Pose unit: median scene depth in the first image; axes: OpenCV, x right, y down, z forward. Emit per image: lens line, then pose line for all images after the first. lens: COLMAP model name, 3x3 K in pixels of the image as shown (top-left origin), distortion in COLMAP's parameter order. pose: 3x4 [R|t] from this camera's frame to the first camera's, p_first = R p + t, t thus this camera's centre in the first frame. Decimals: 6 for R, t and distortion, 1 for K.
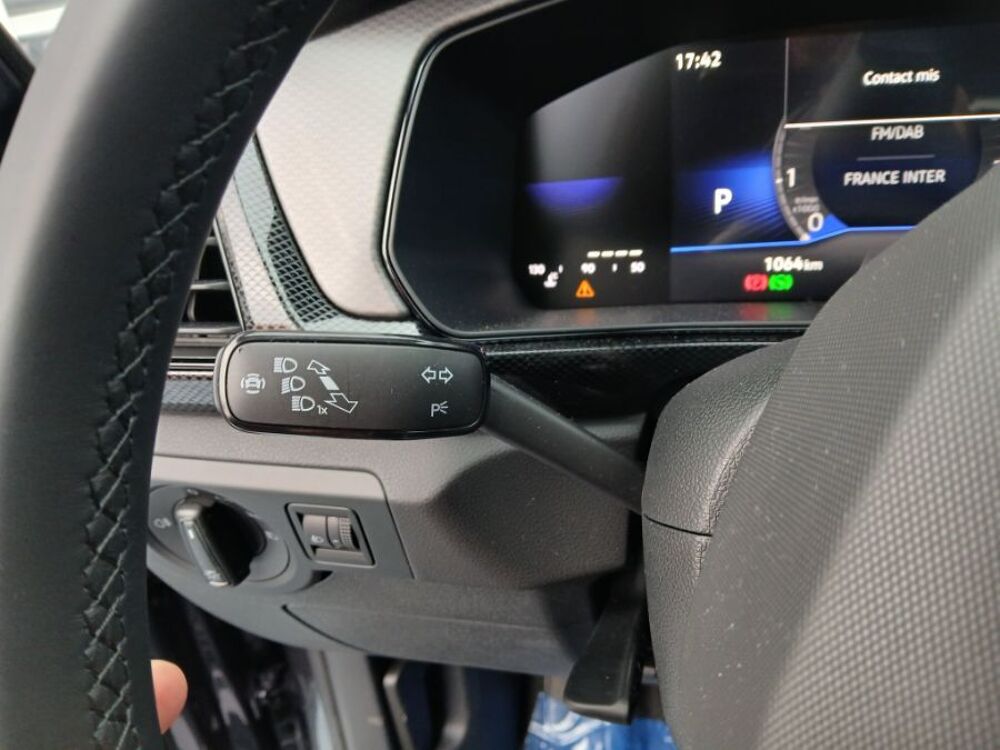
lens RADIAL K [[927.1, 0, 500.0], [0, 927.1, 375.0], [0, 0, 1]] dist [0.402858, -0.856739]
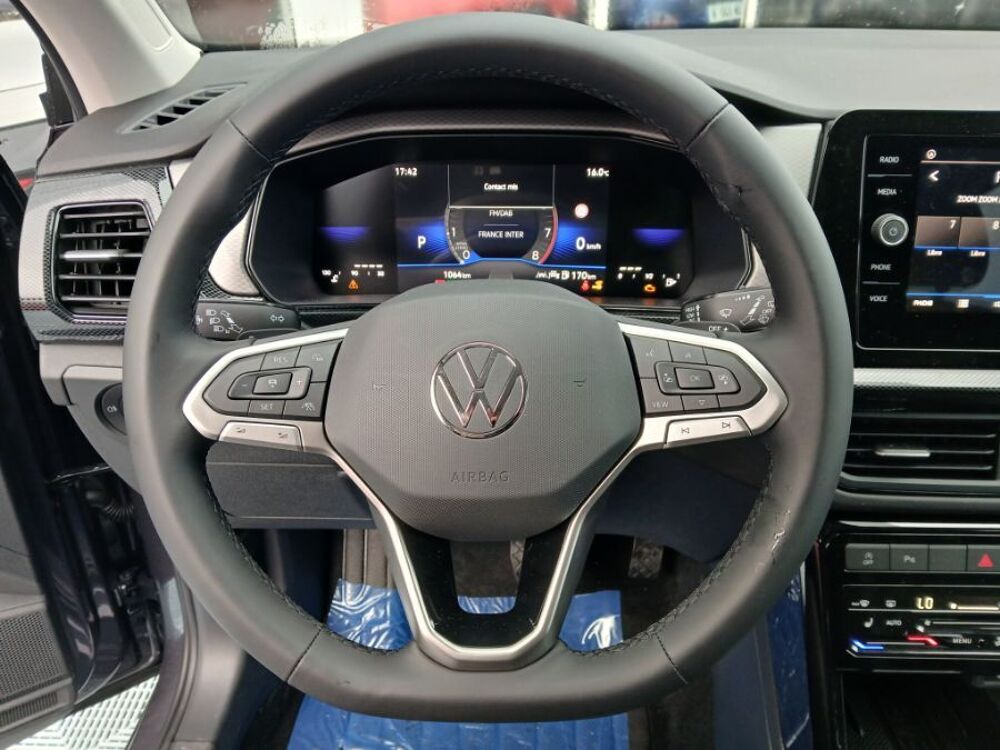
lens RADIAL K [[927.1, 0, 500.0], [0, 927.1, 375.0], [0, 0, 1]] dist [0.402858, -0.856739]
pose [[0.981264, -0.004639, 0.192613, 0.015692], [0.003967, 0.999985, 0.003872, 0.089183], [-0.192628, -0.003035, 0.981267, -0.958191]]
